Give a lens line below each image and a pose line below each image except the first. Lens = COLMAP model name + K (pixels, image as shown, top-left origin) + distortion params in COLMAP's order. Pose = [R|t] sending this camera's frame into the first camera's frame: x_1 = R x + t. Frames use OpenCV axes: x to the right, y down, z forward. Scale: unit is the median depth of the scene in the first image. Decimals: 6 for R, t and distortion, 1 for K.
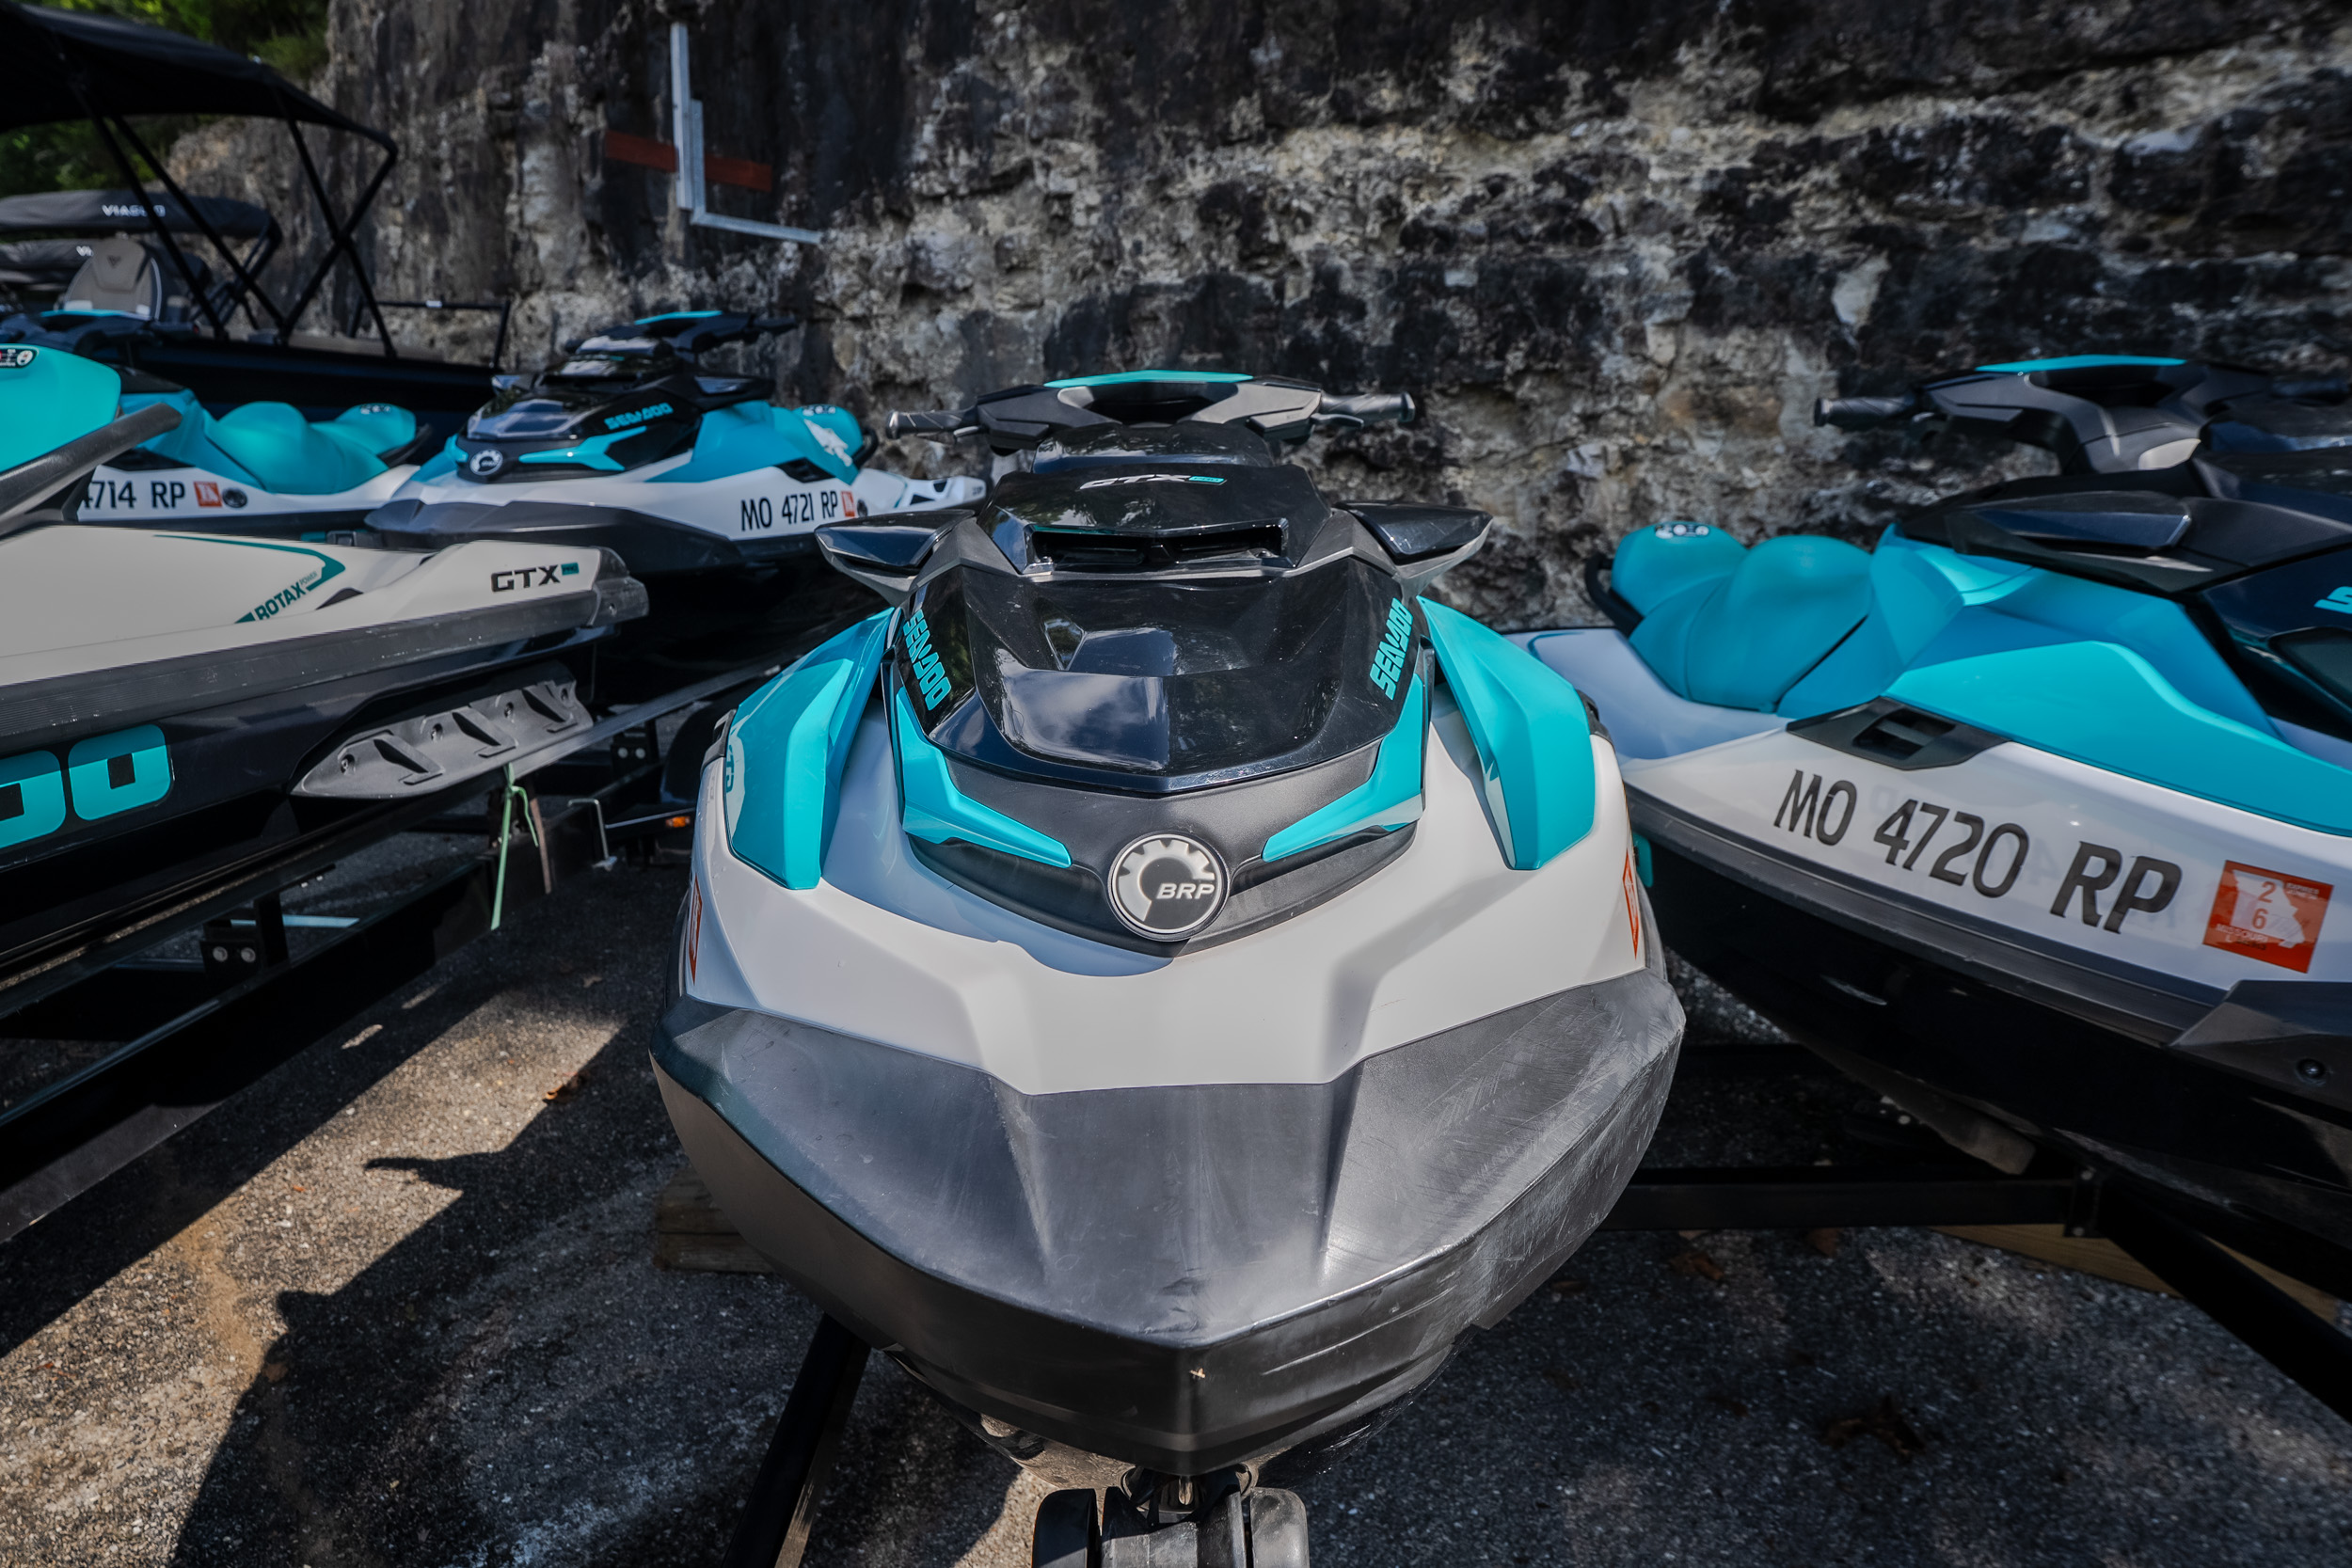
lens RADIAL K [[1269.3, 0, 1160.8], [0, 1269.3, 789.9], [0, 0, 1]] dist [-0.005456, 0.003011]
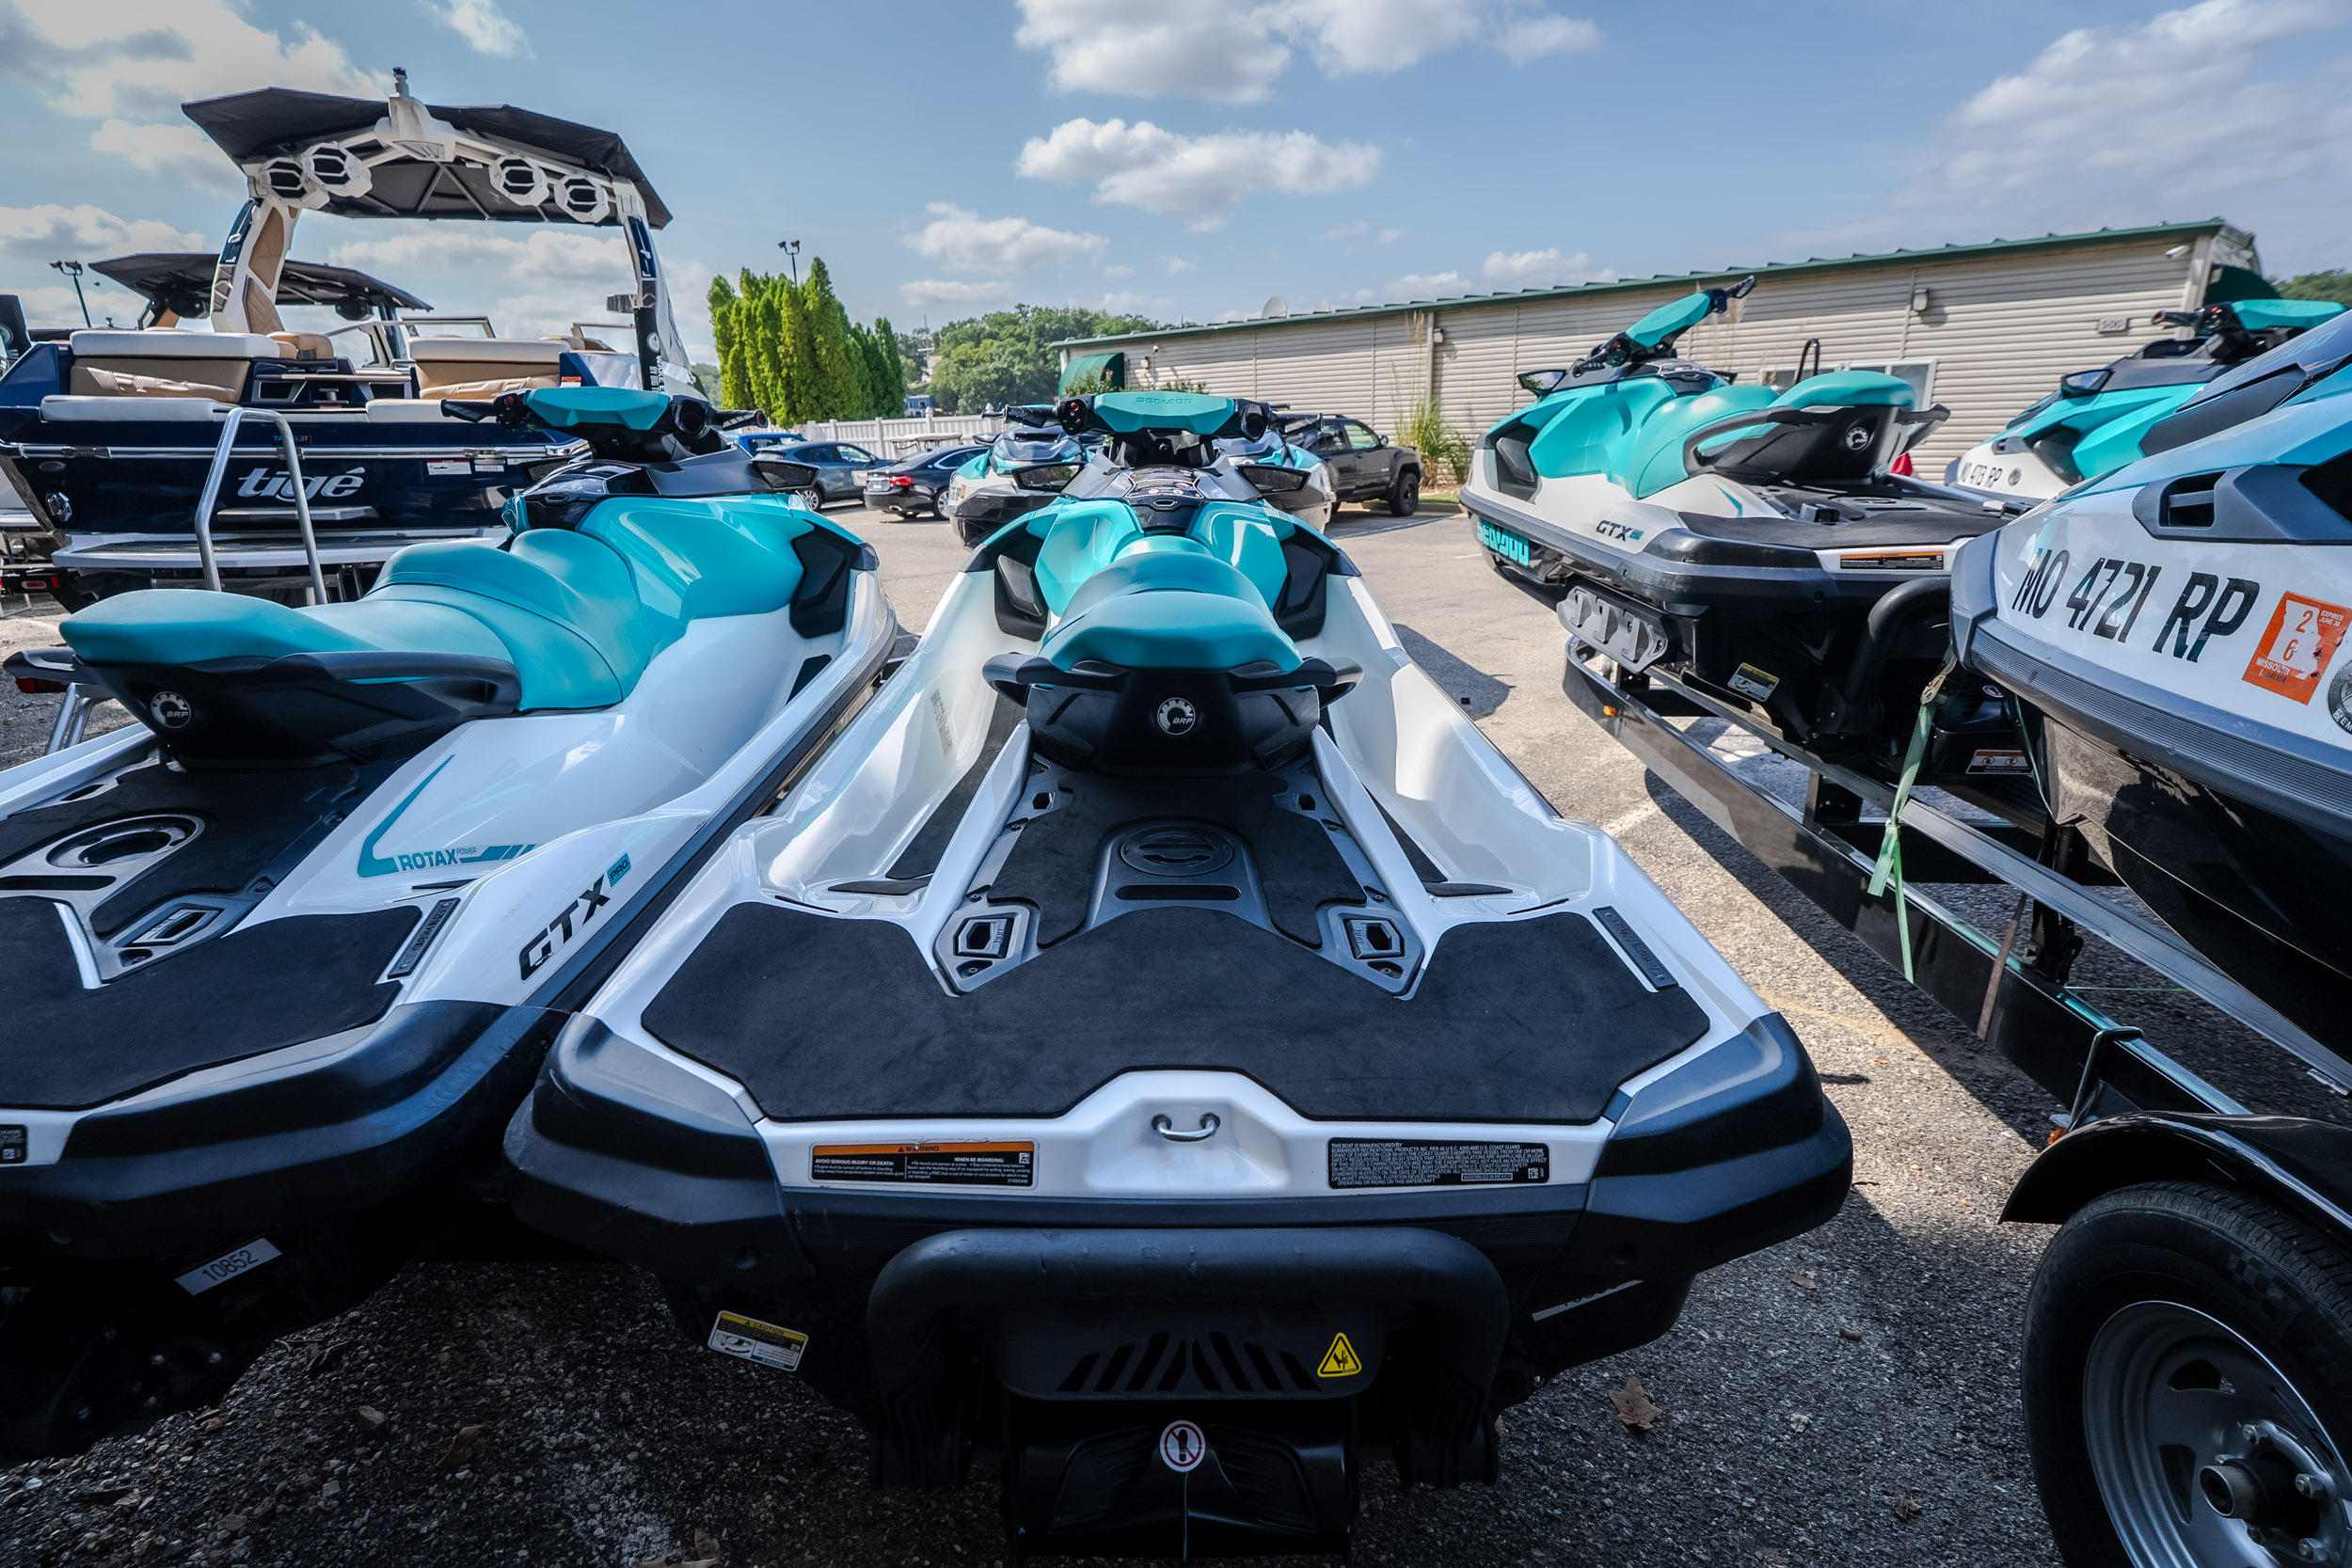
lens RADIAL K [[1138.3, 0, 1173.6], [0, 1138.3, 785.3], [0, 0, 1]] dist [-0.007544, 0.003377]
pose [[-0.999936, 0.008988, -0.006840, -0.006522], [0.003970, 0.846677, 0.532093, -0.320775], [0.010574, 0.532032, -0.846658, 1.185510]]
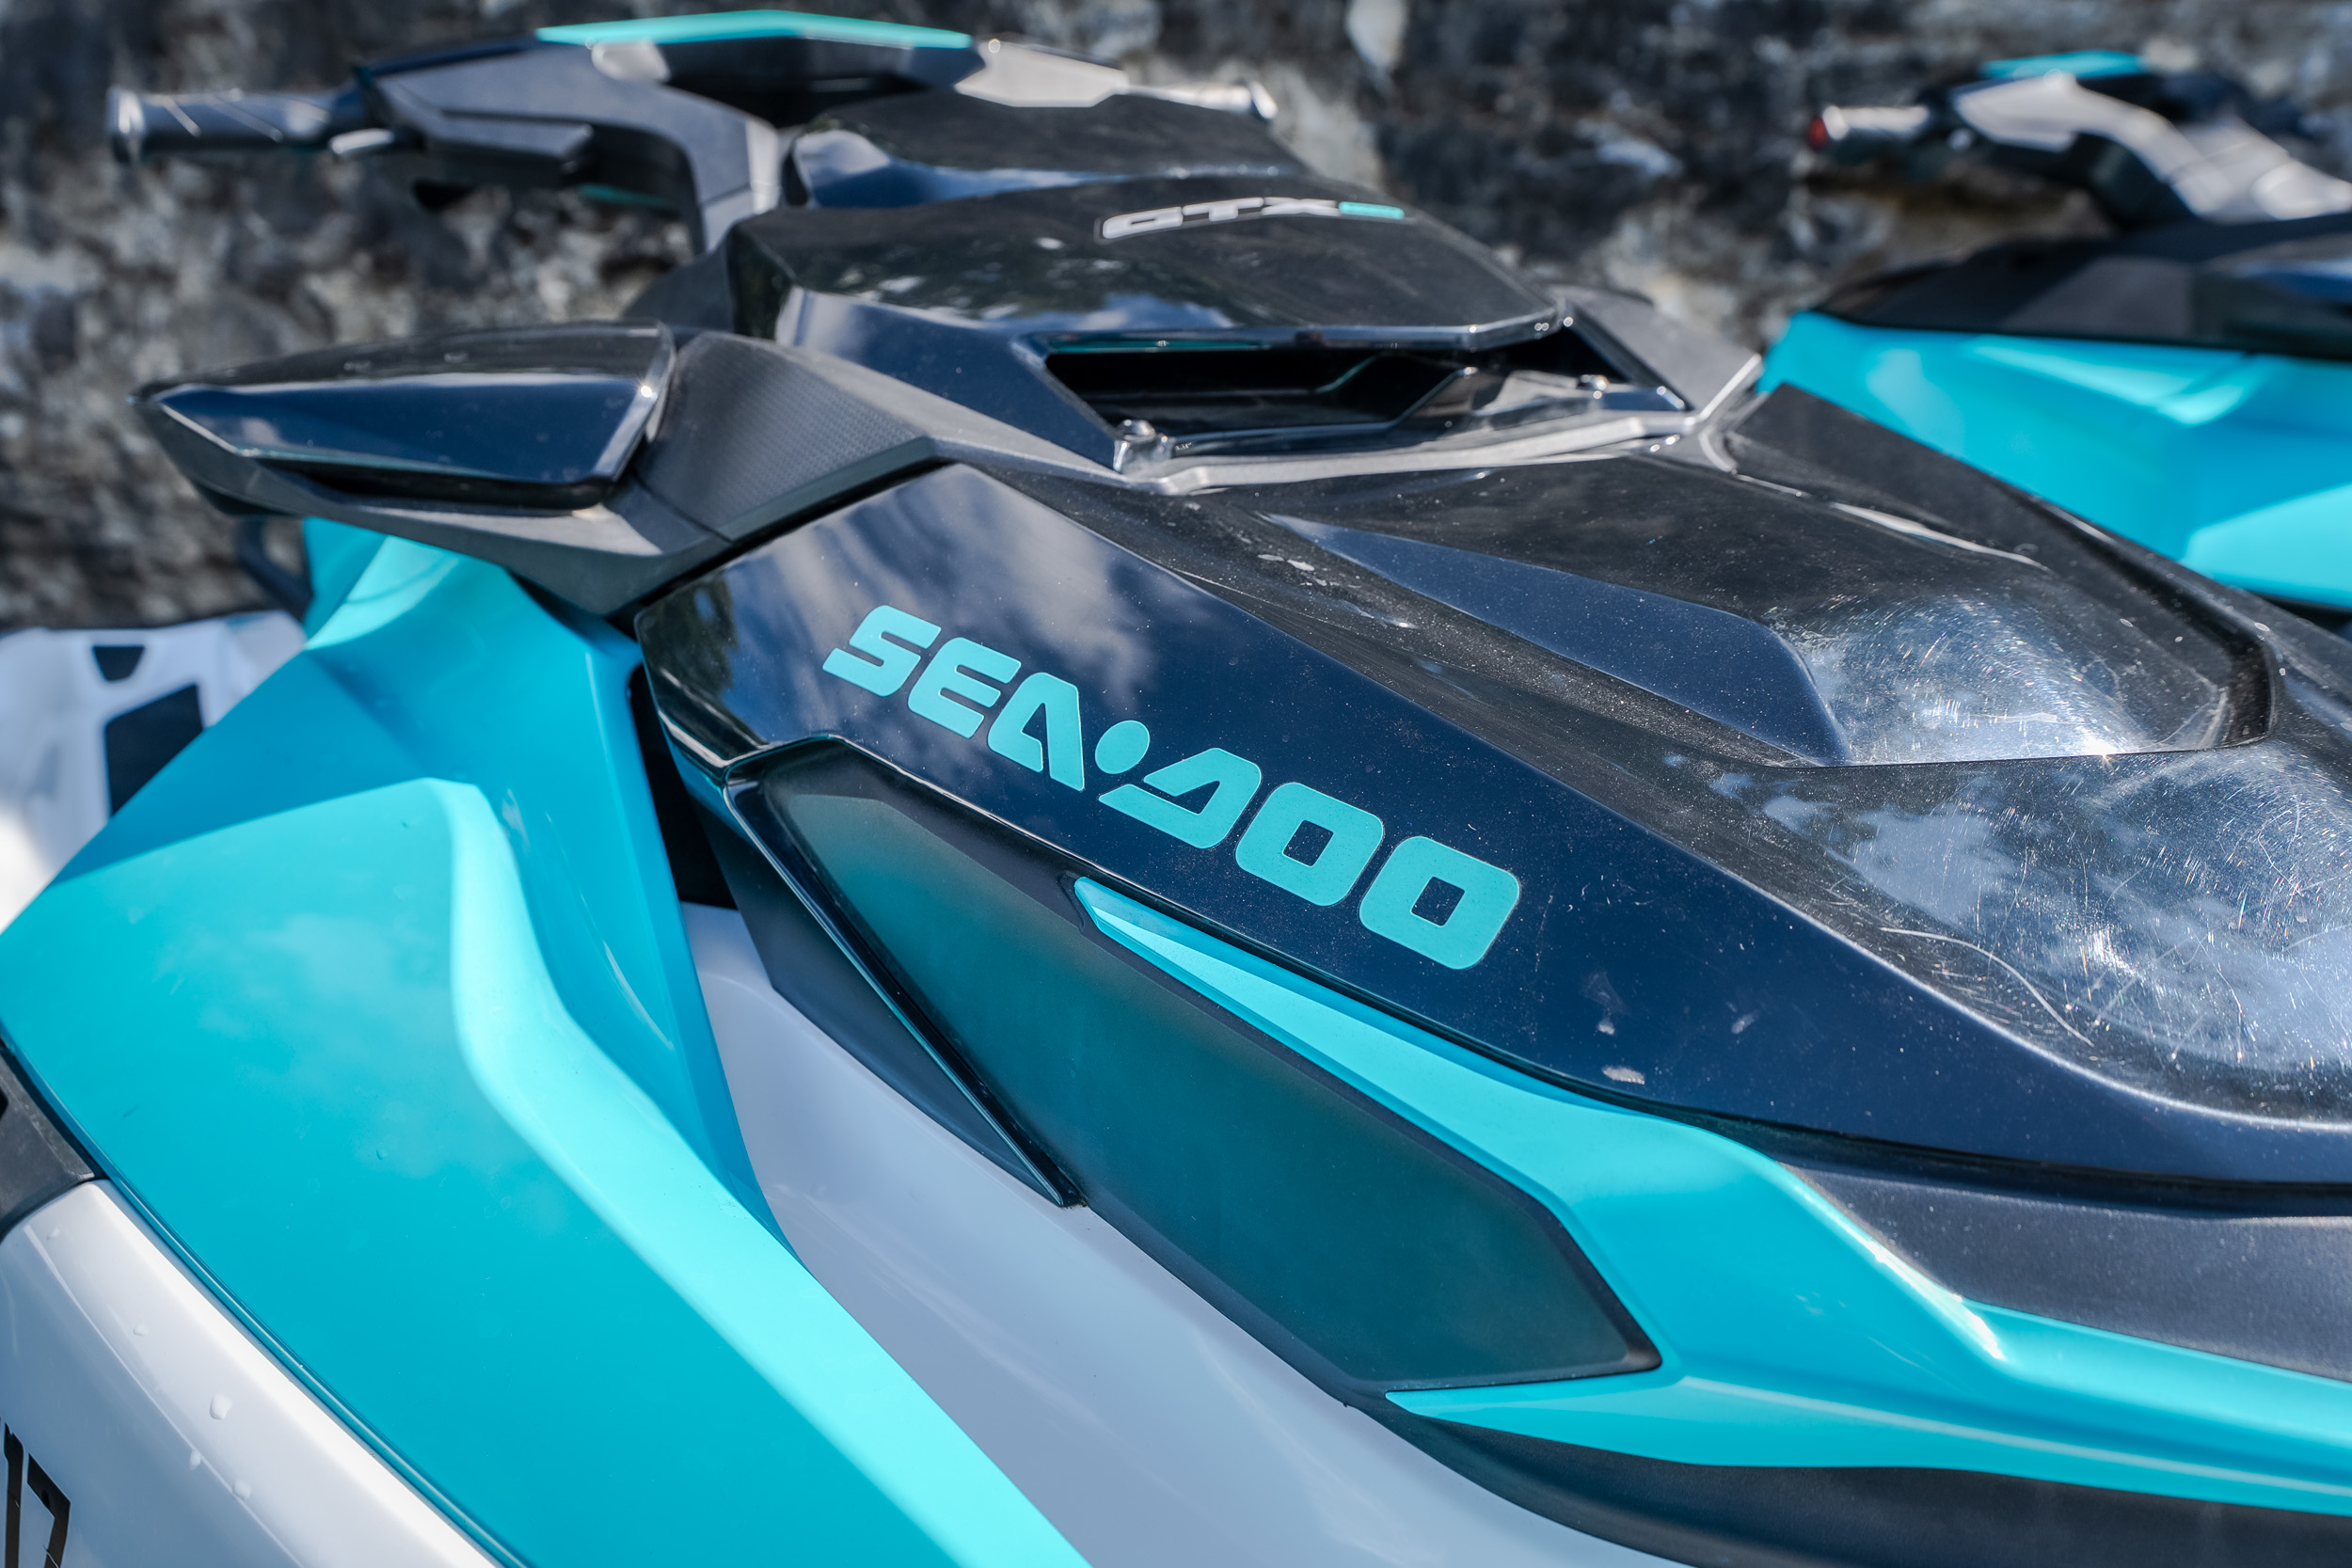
lens RADIAL K [[1826.4, 0, 1164.8], [0, 1826.4, 767.7], [0, 0, 1]] dist [0.002679, -0.001813]
pose [[0.864367, -0.149601, 0.480093, -0.111770], [0.149657, 0.987991, 0.038422, -0.034042], [-0.480075, 0.038638, 0.876376, 0.178022]]
